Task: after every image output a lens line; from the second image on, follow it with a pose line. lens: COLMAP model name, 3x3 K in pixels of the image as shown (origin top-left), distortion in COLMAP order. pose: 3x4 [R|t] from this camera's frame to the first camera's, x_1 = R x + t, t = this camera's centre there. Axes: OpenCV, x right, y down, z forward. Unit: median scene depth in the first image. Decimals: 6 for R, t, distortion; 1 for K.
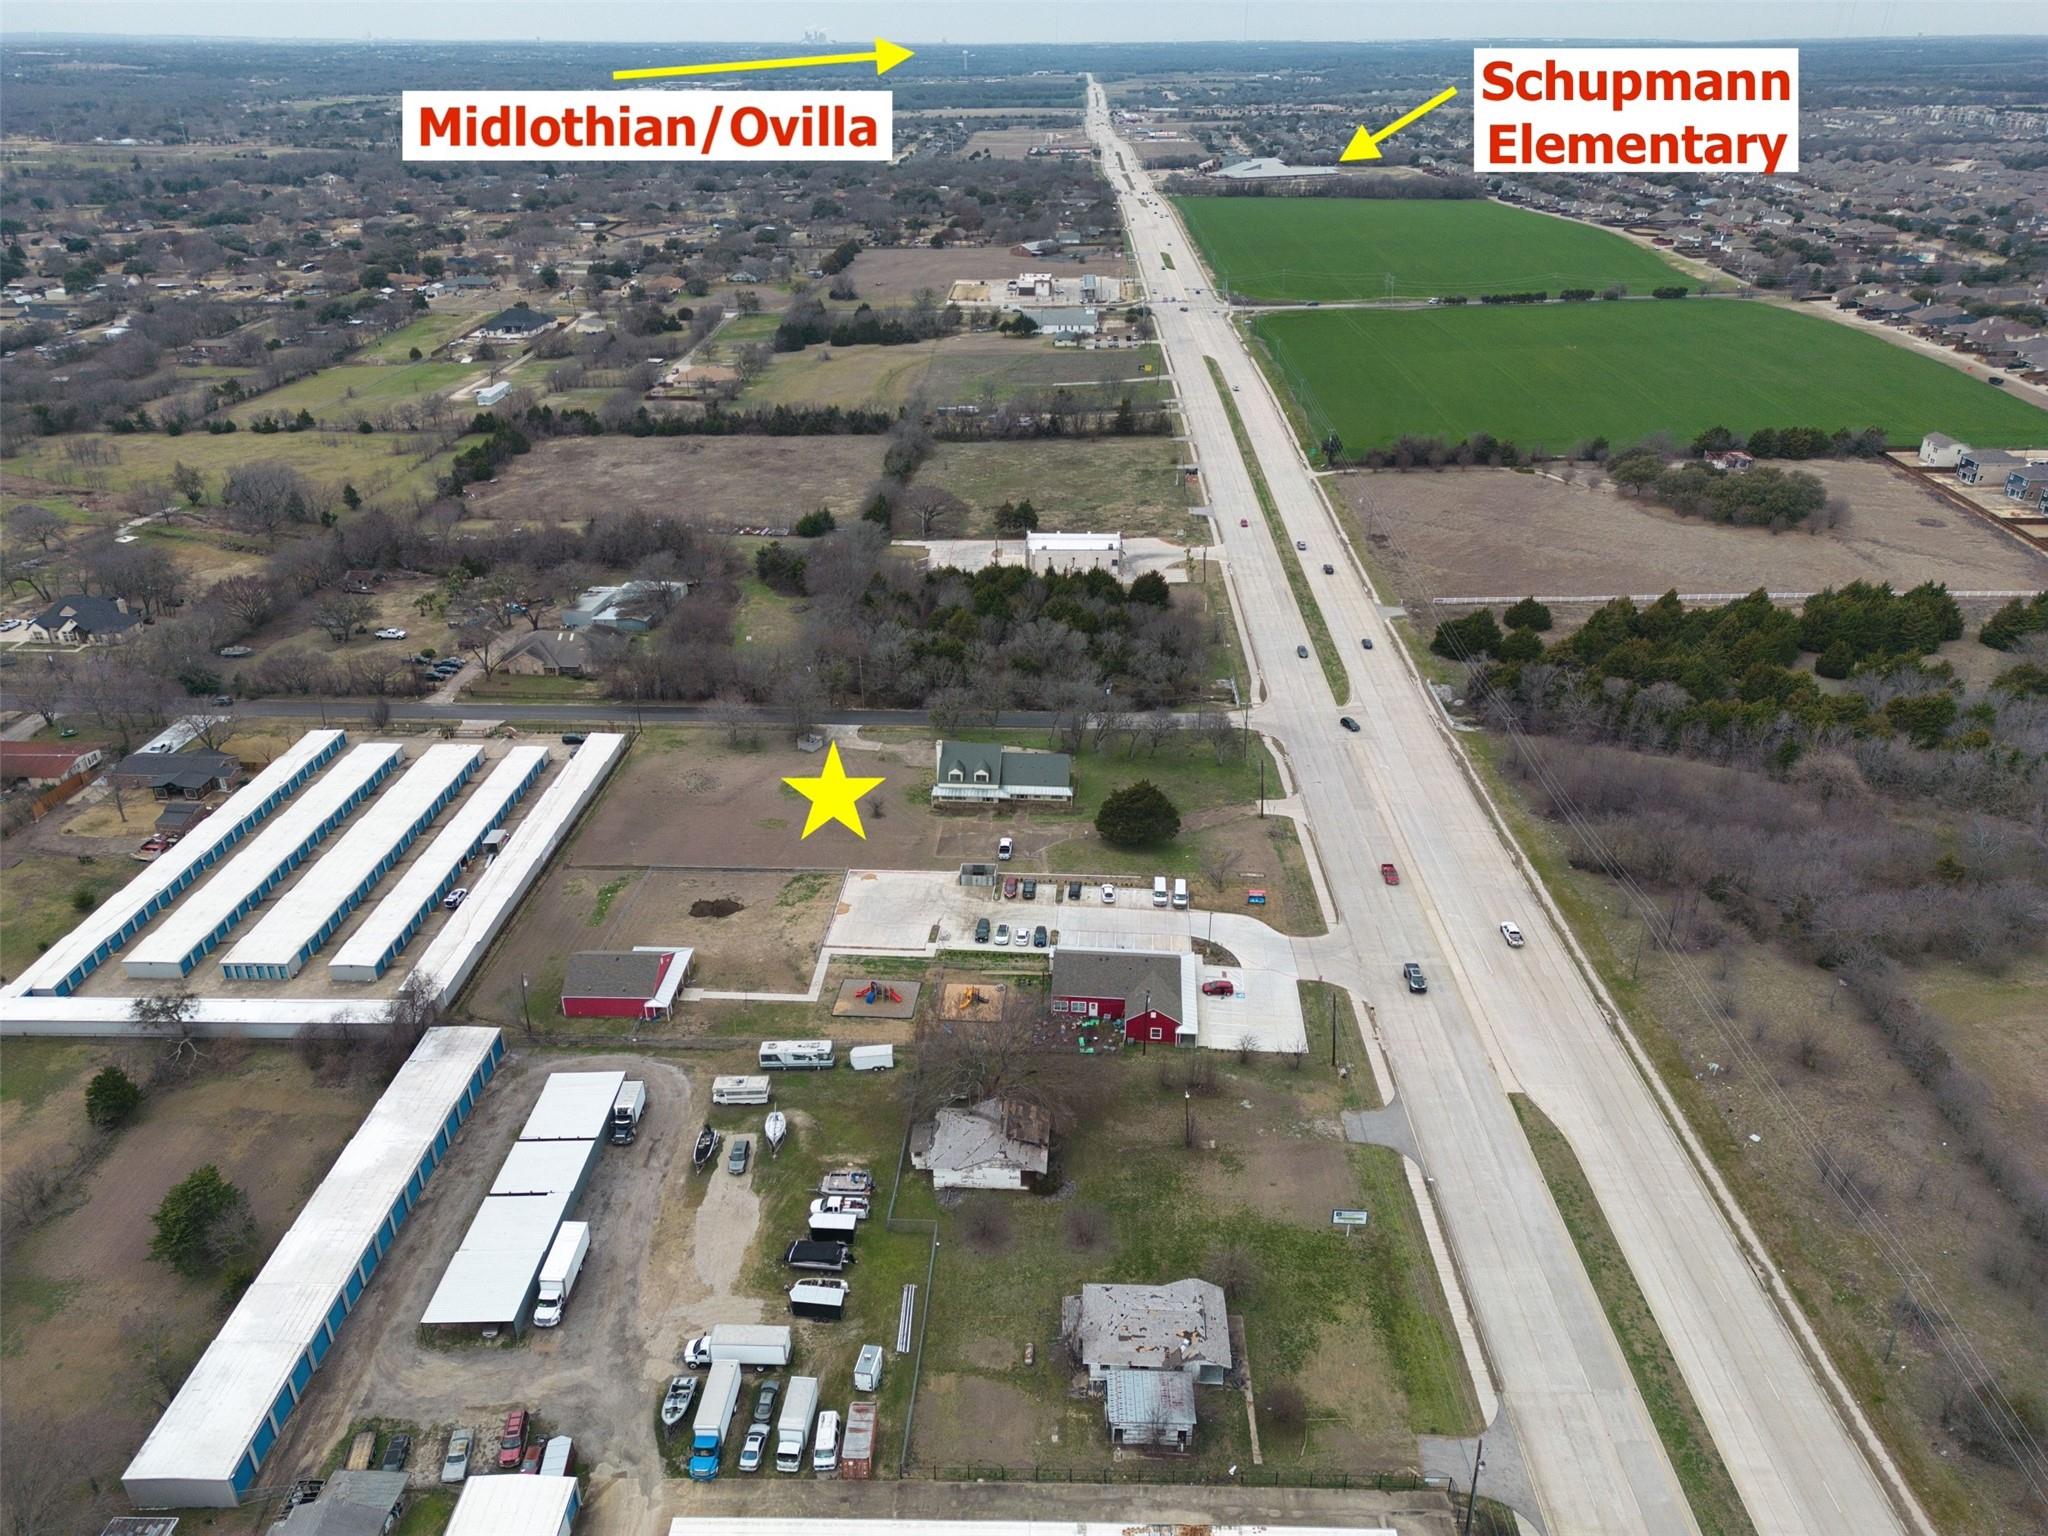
lens RADIAL K [[1438.3, 0, 1024.0], [0, 1438.3, 768.0], [0, 0, 1]] dist [0.009634, -0.003798]
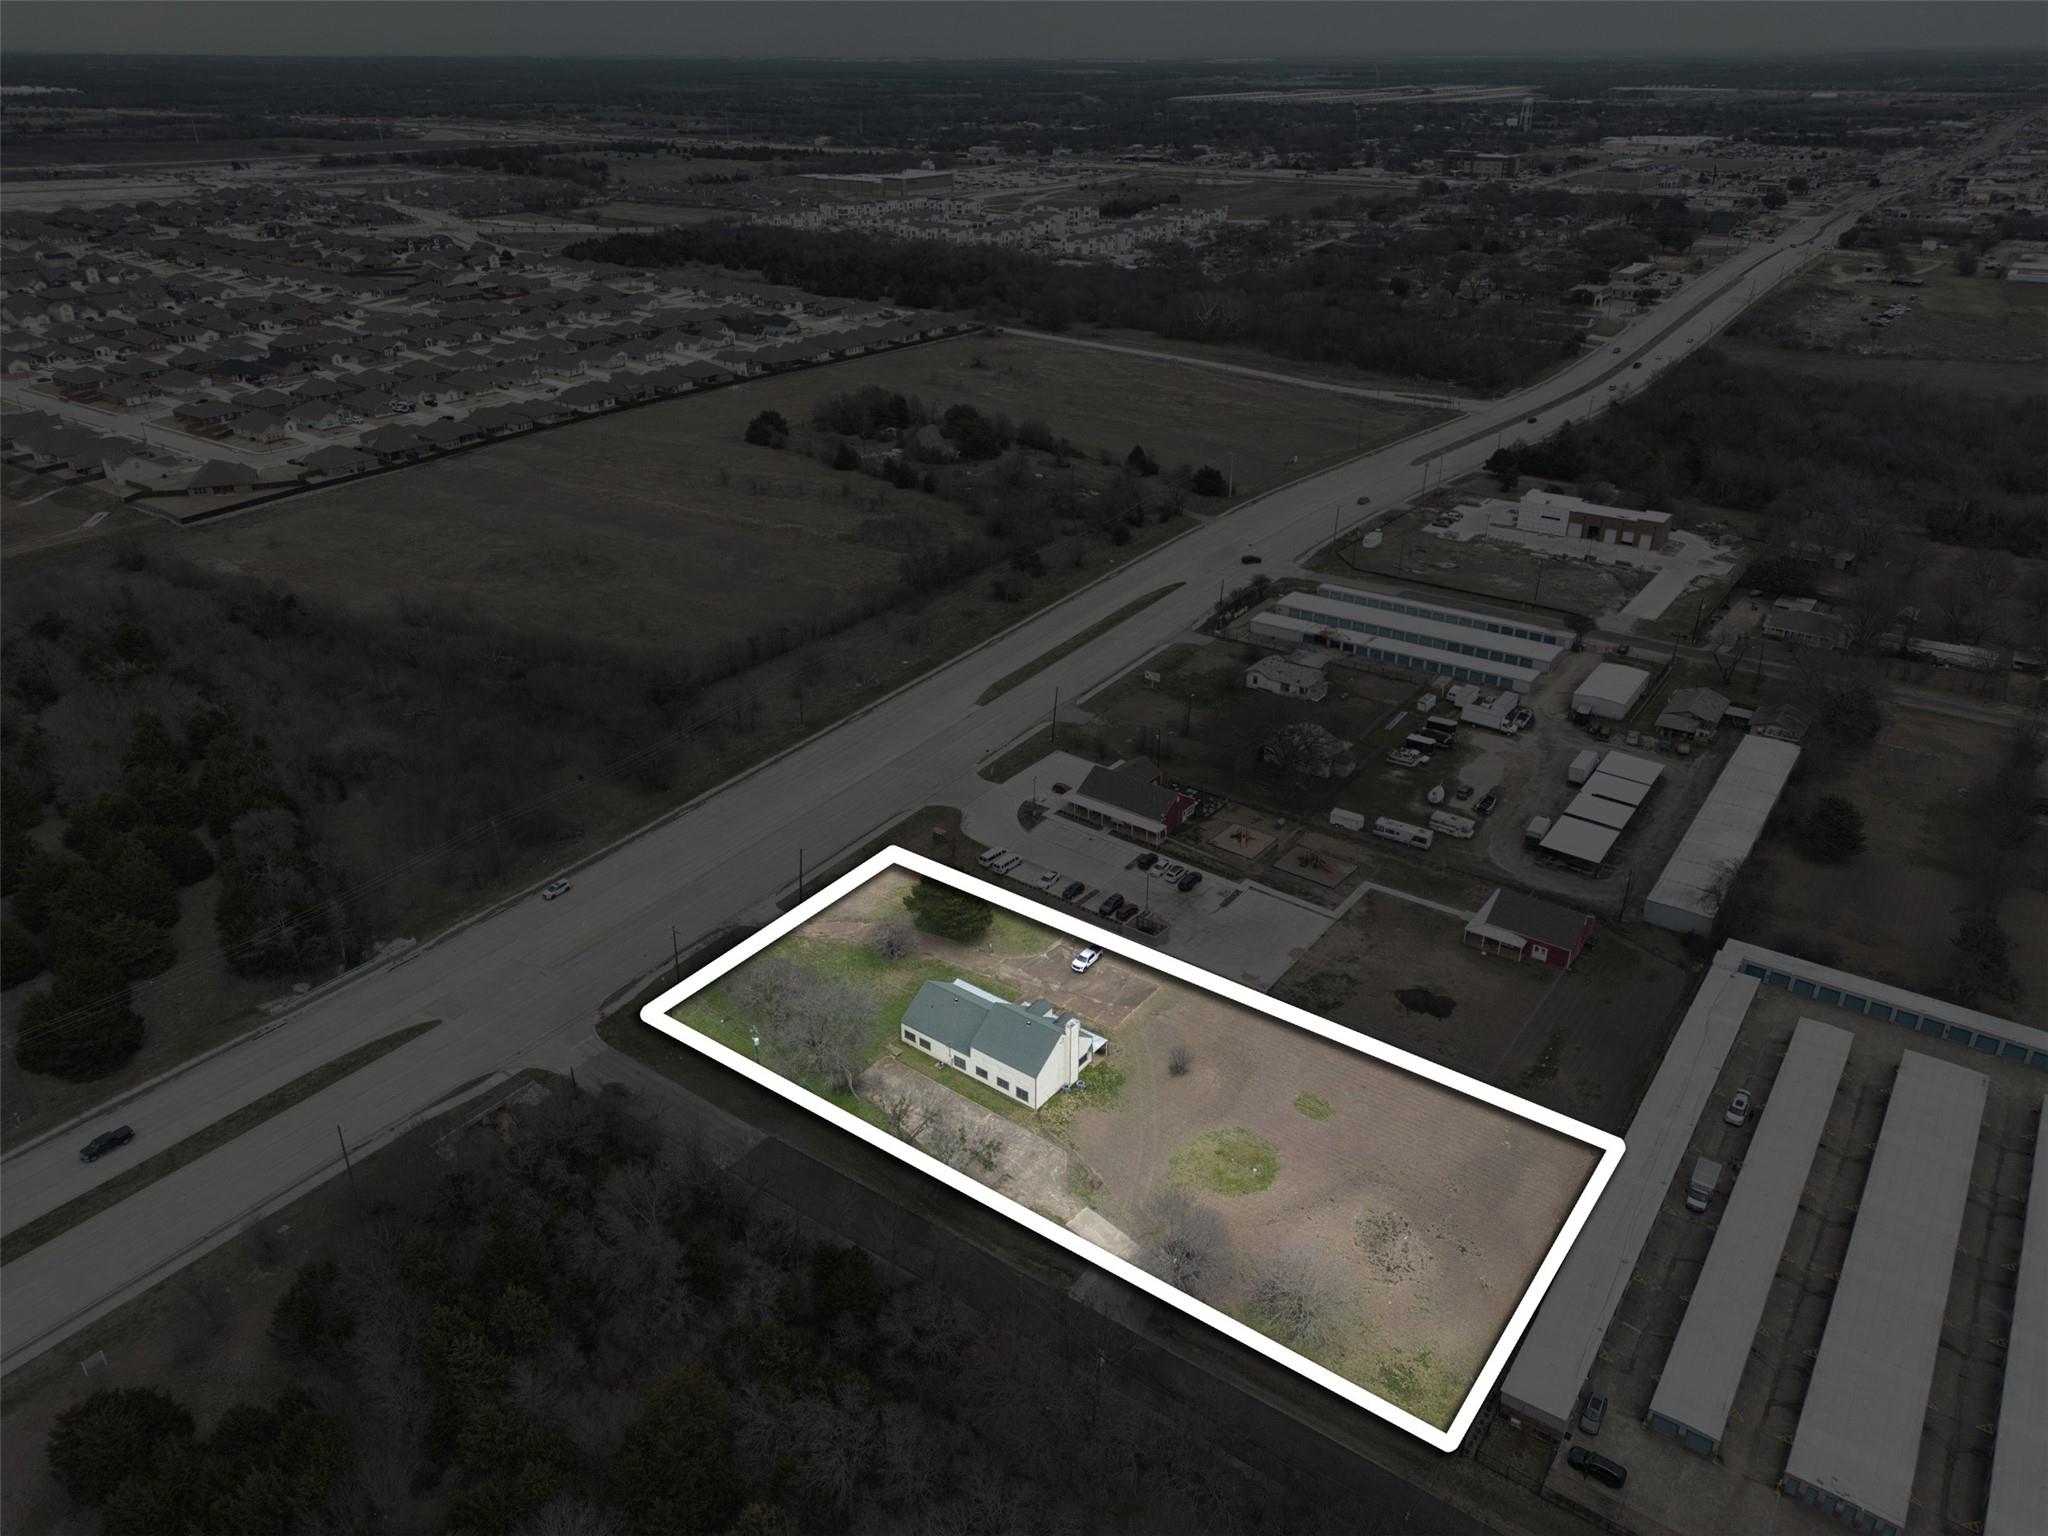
lens RADIAL K [[1438.3, 0, 1024.0], [0, 1438.3, 768.0], [0, 0, 1]] dist [0.009634, -0.003798]
pose [[-0.832957, -0.245757, 0.495768, -0.444485], [0.245997, 0.638084, 0.729612, -0.766938], [-0.495649, 0.729693, -0.471041, 1.539418]]
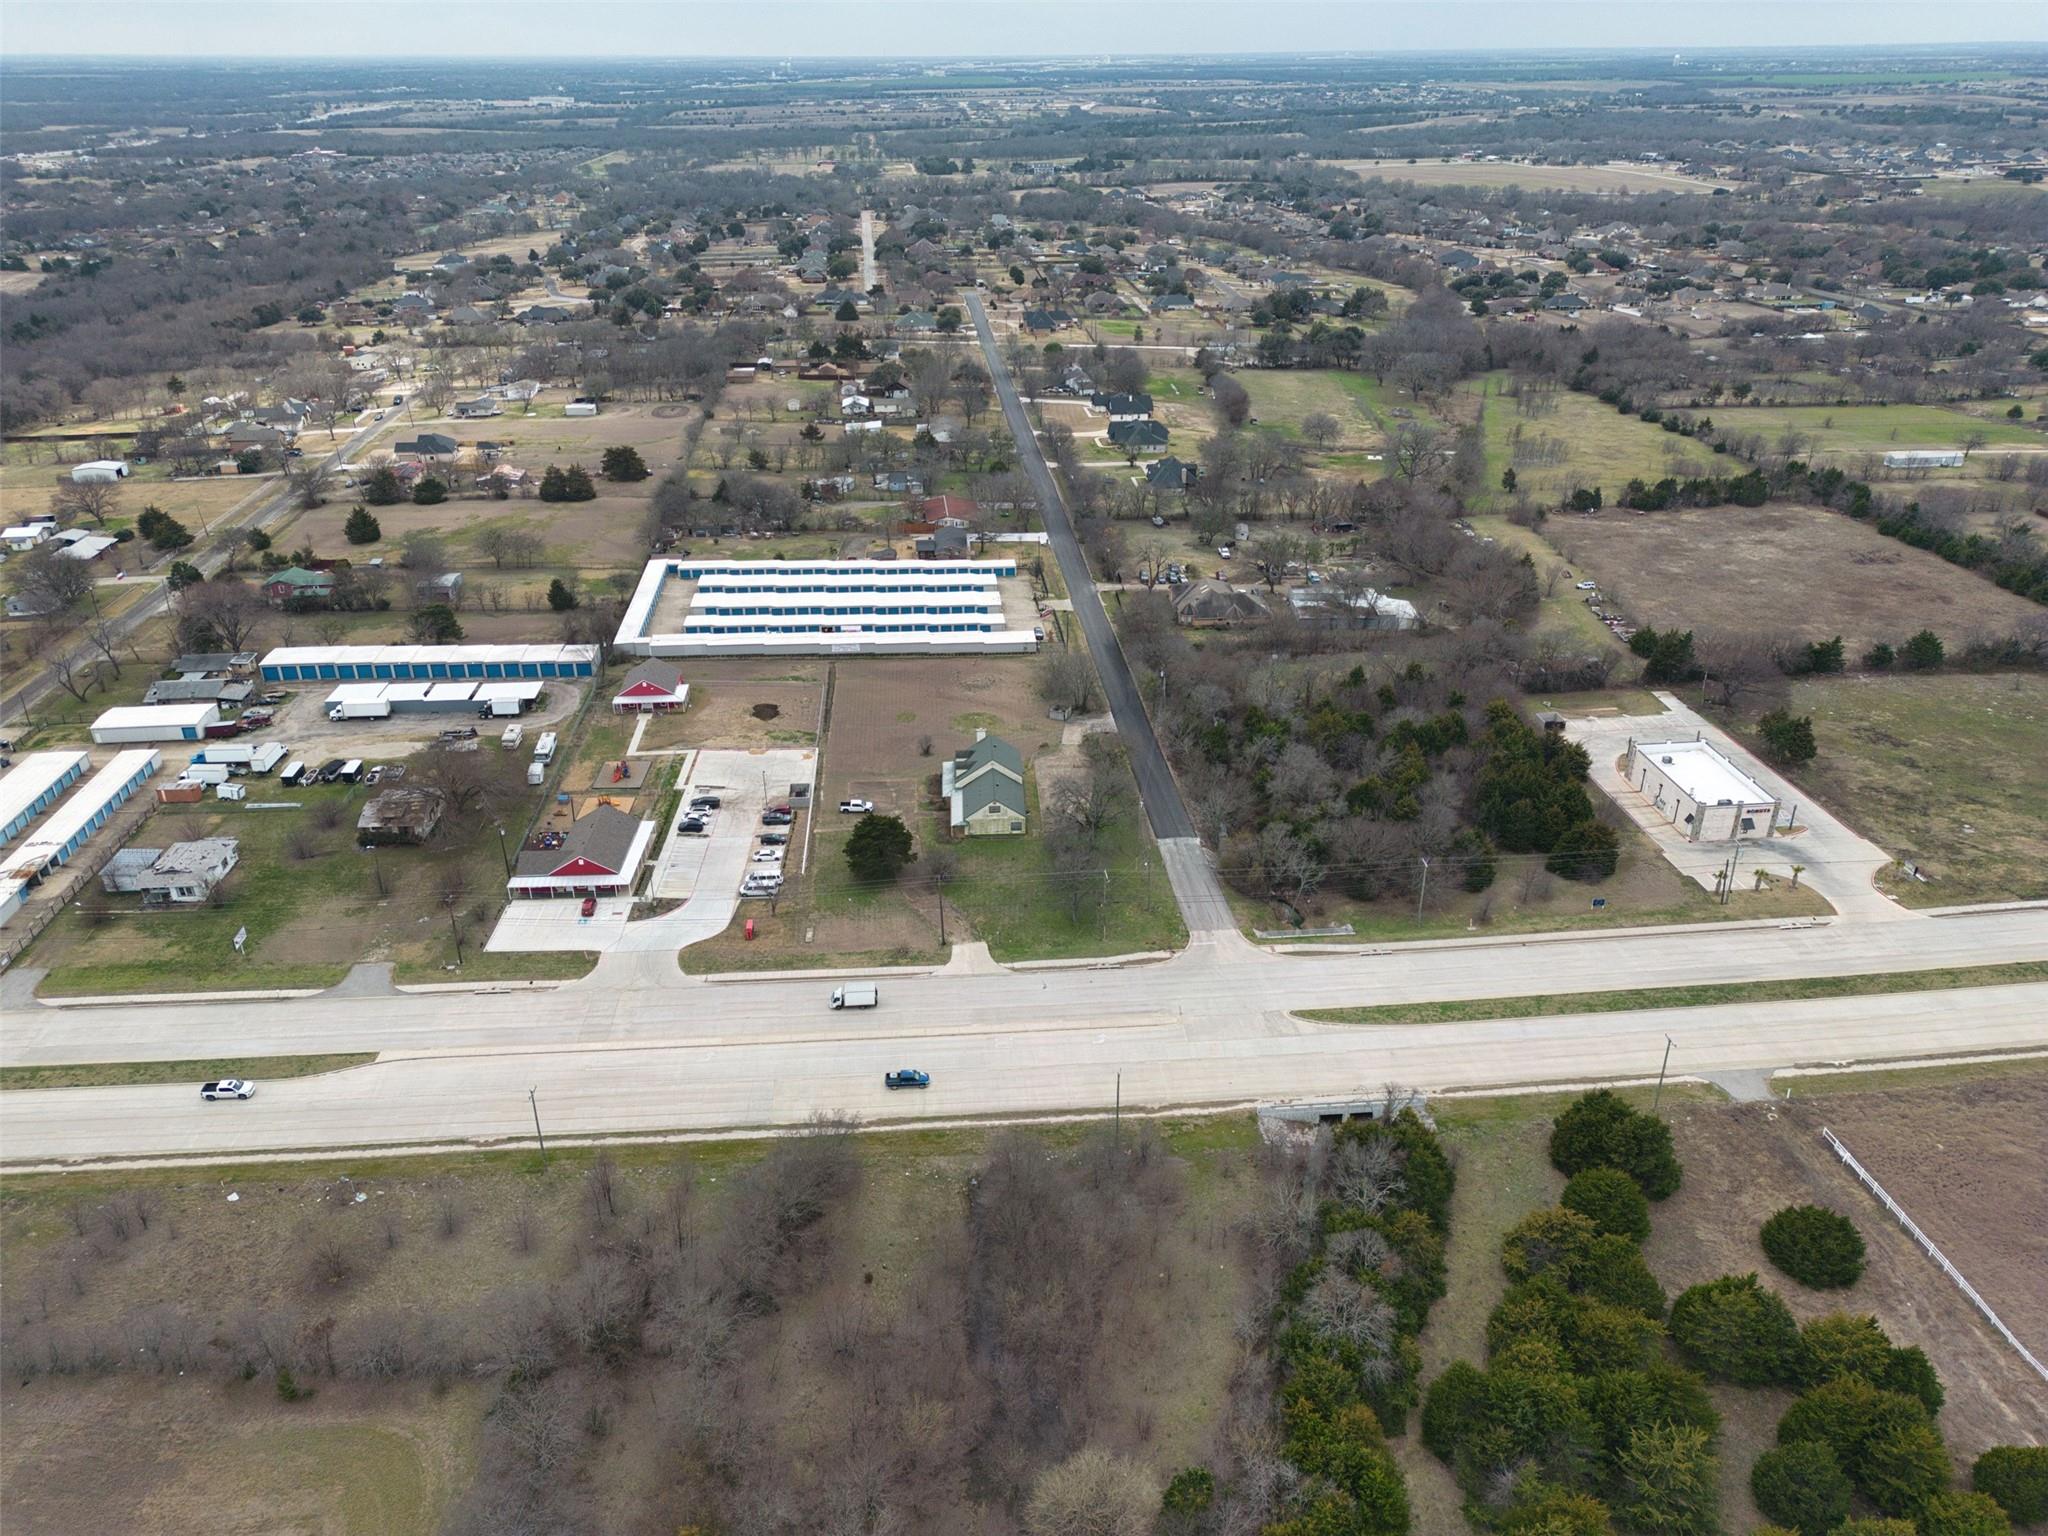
lens RADIAL K [[1438.3, 0, 1024.0], [0, 1438.3, 768.0], [0, 0, 1]] dist [0.009634, -0.003798]
pose [[0.121201, 0.448158, -0.885700, 1.081849], [-0.440412, 0.823924, 0.356632, -0.466934], [0.889577, 0.346849, 0.297234, 0.891534]]
